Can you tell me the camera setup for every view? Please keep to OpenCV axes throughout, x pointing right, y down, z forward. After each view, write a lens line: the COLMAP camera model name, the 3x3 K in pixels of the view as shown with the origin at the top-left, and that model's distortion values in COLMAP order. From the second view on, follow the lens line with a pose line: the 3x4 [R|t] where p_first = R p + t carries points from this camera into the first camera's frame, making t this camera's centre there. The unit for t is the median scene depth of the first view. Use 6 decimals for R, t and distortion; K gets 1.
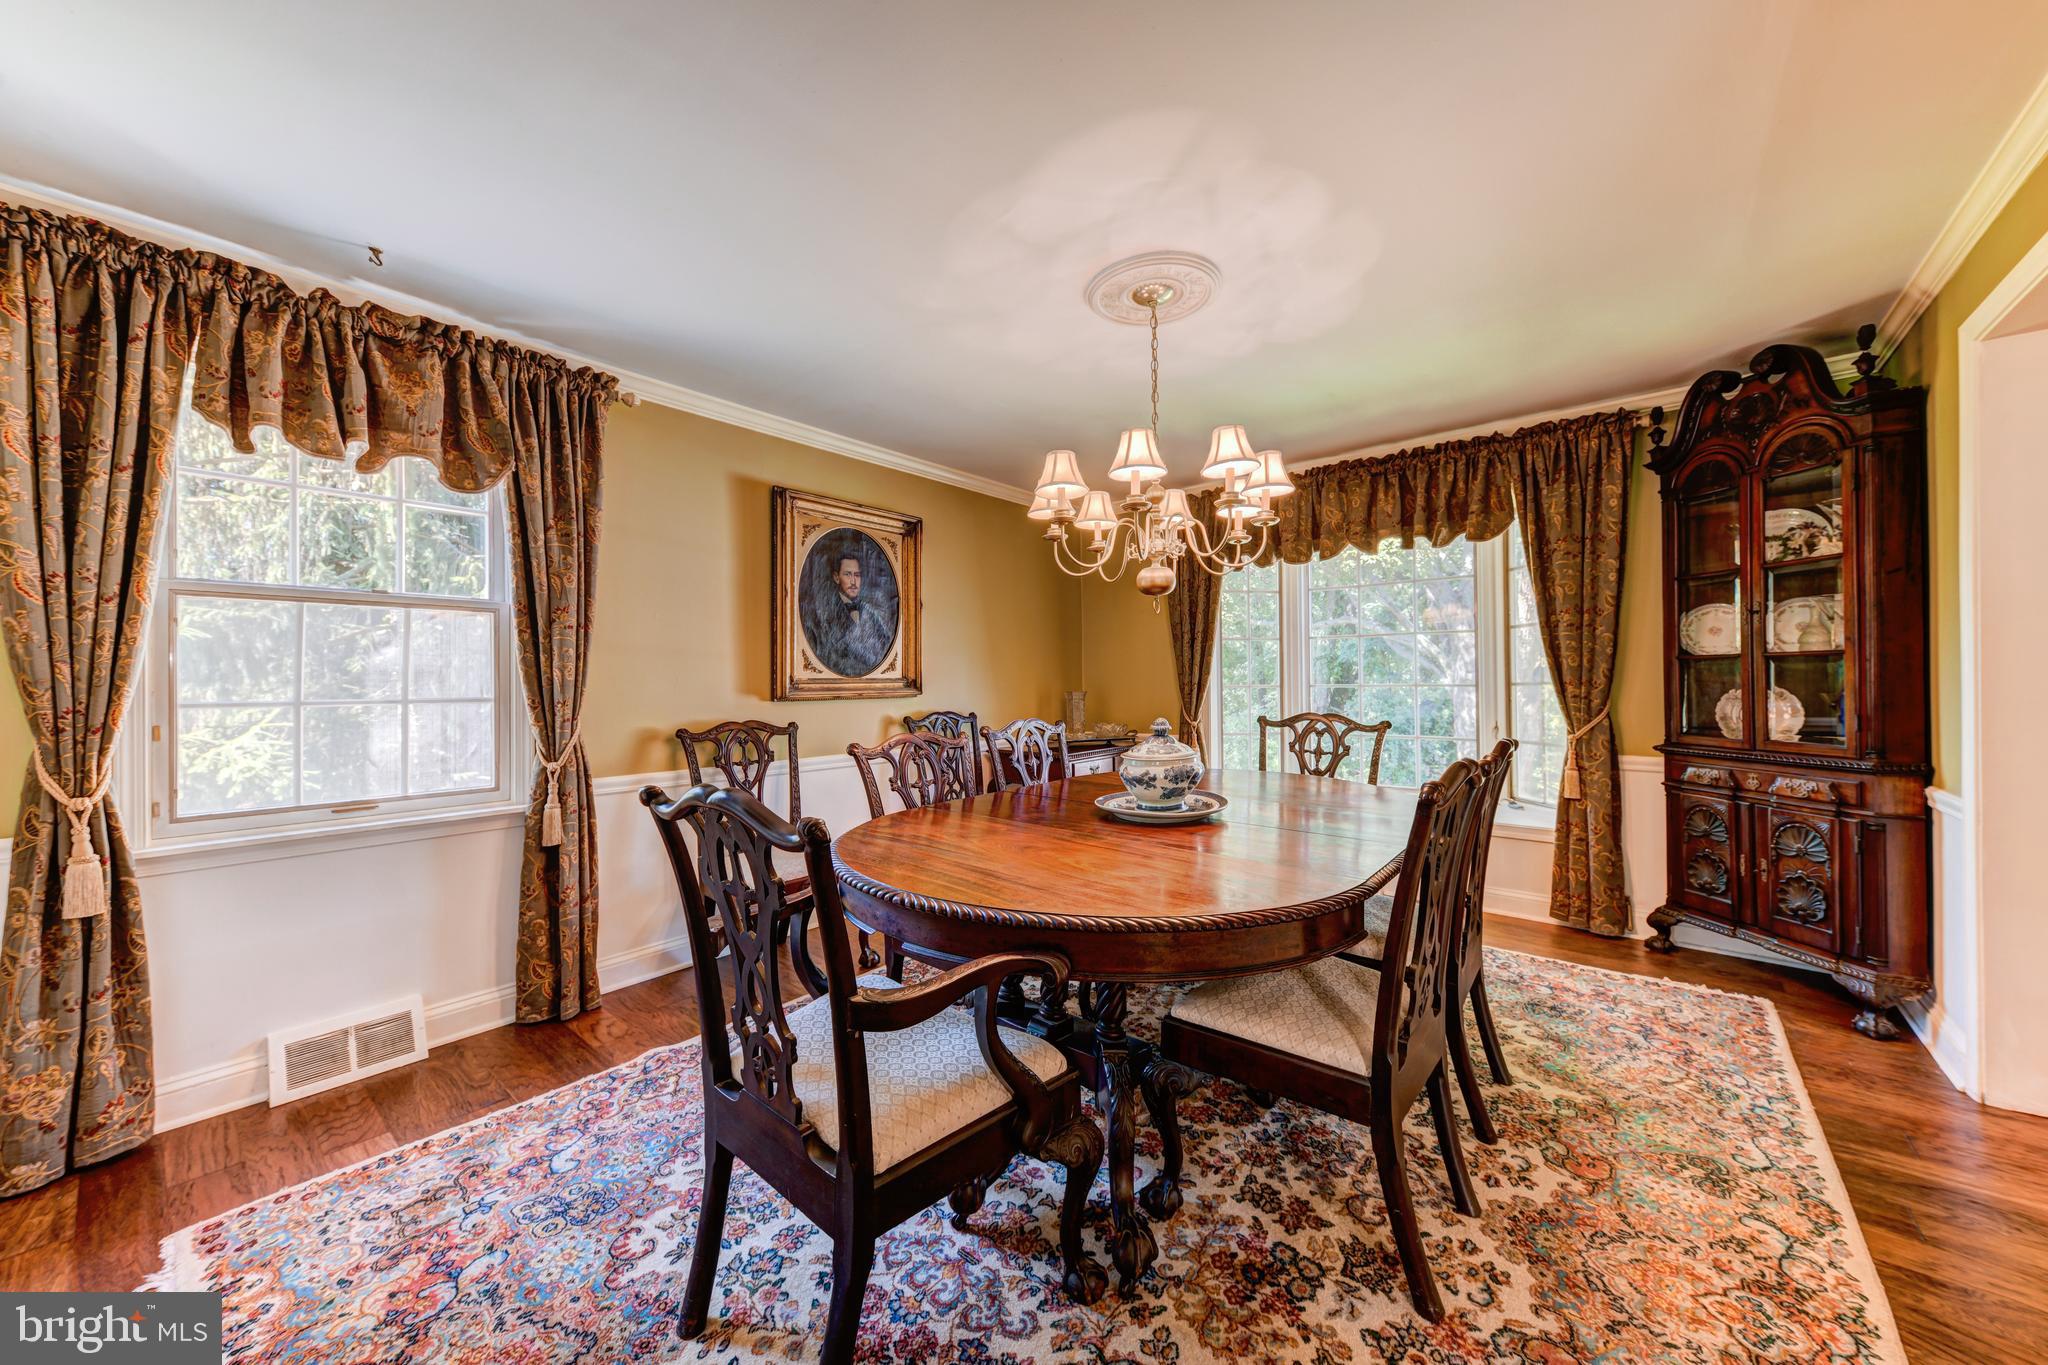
lens RADIAL K [[751.6, 0, 1037.1], [0, 751.6, 679.7], [0, 0, 1]] dist [0.021454, -0.000489]
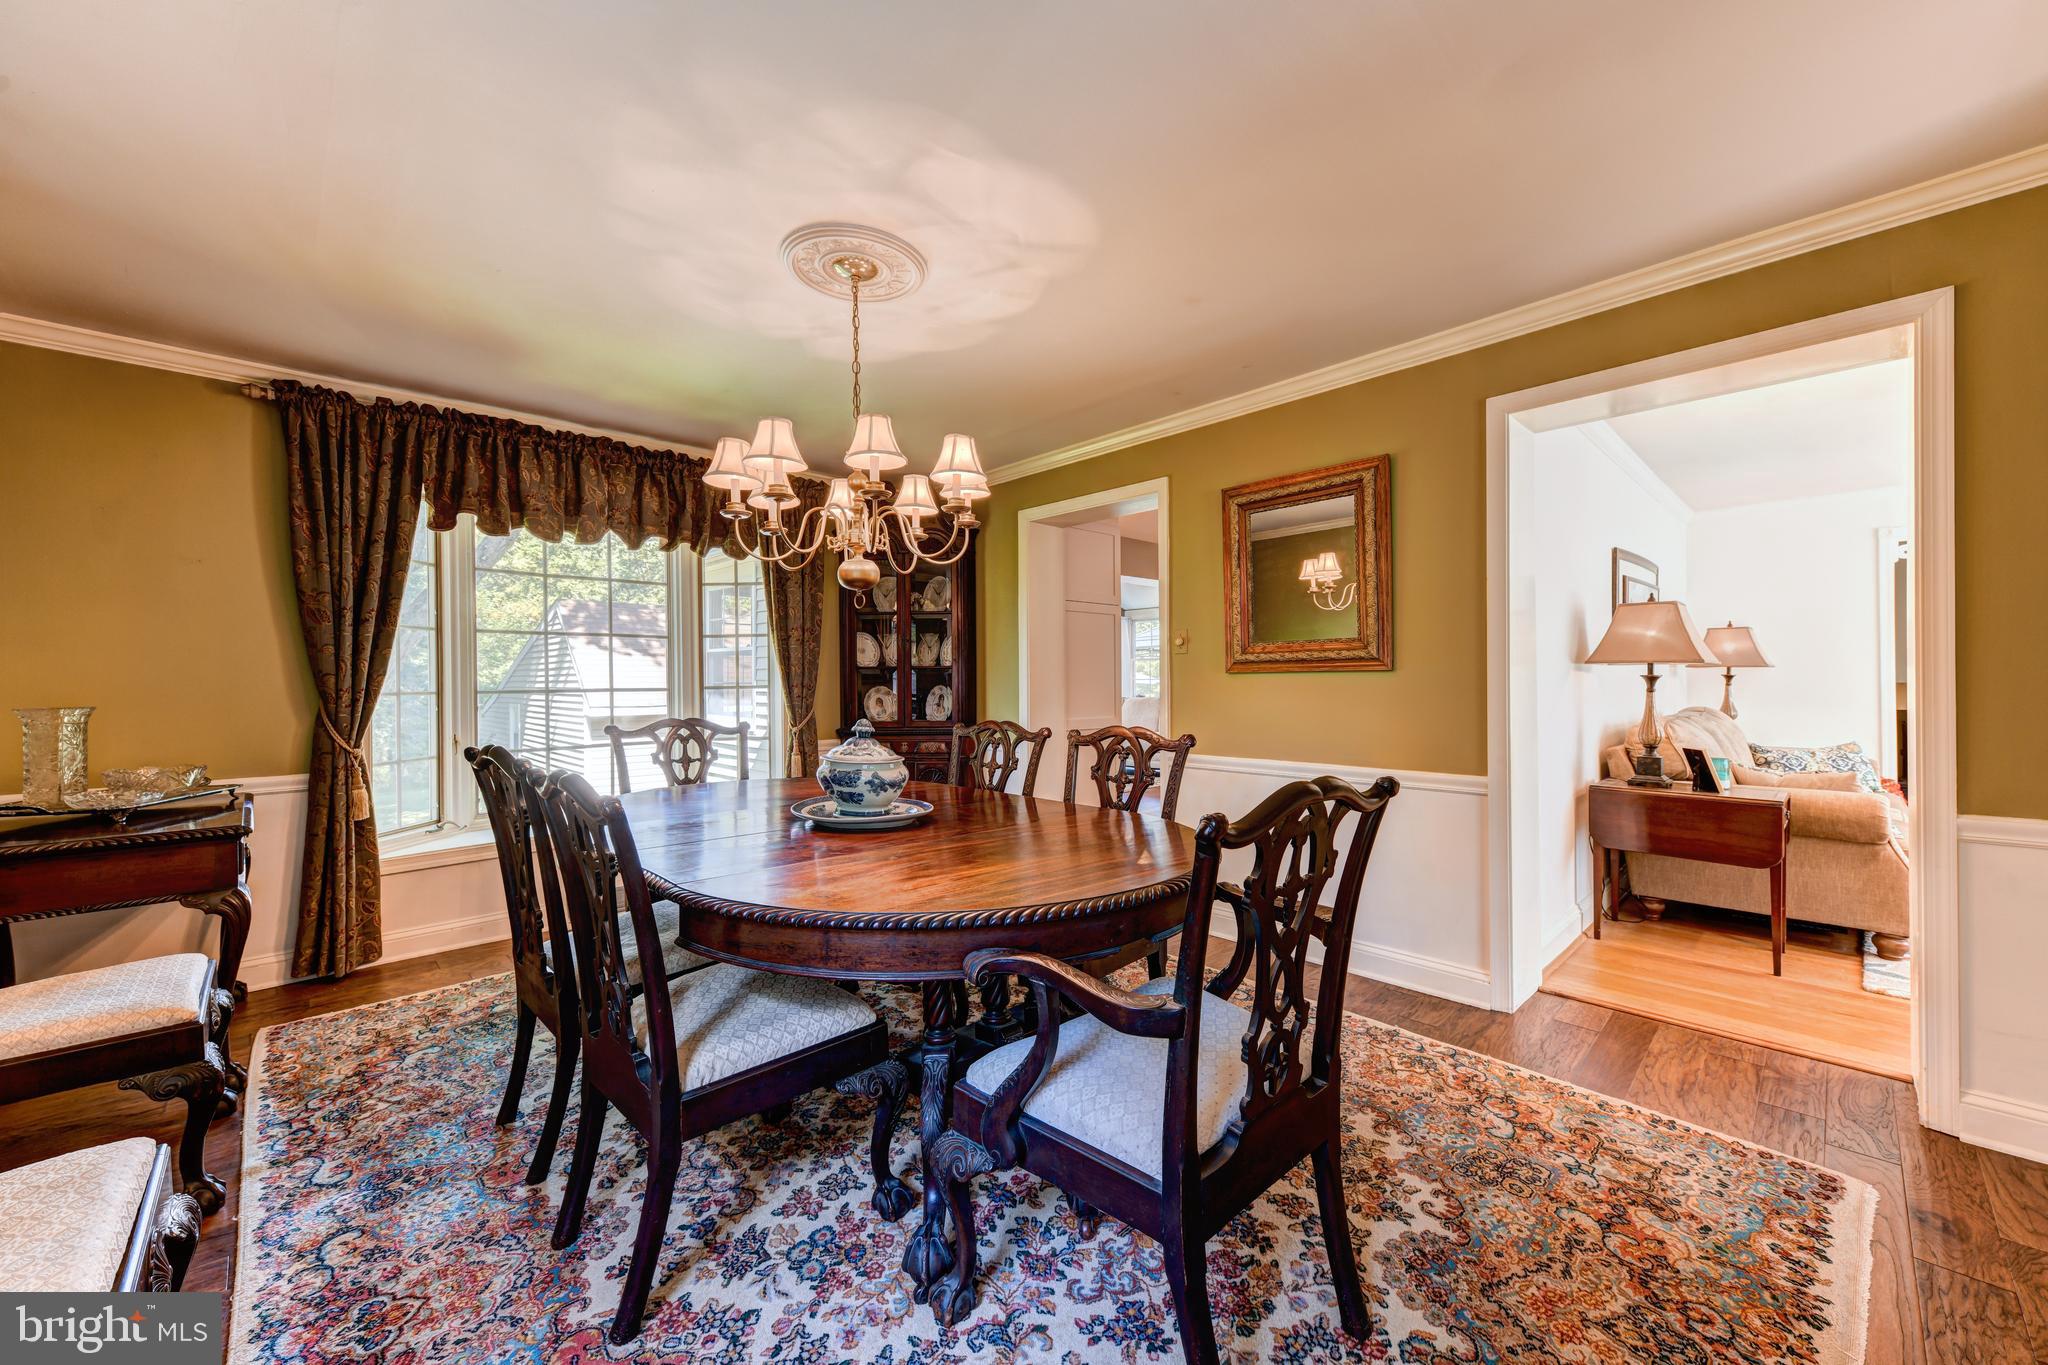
lens RADIAL K [[774.5, 0, 1039.1], [0, 774.5, 685.7], [0, 0, 1]] dist [0.003080, 0.000164]
pose [[0.097135, 0.004637, 0.995260, -0.542595], [-0.004451, 0.999981, -0.004225, 0.006020], [-0.995261, -0.004020, 0.097154, 0.473203]]
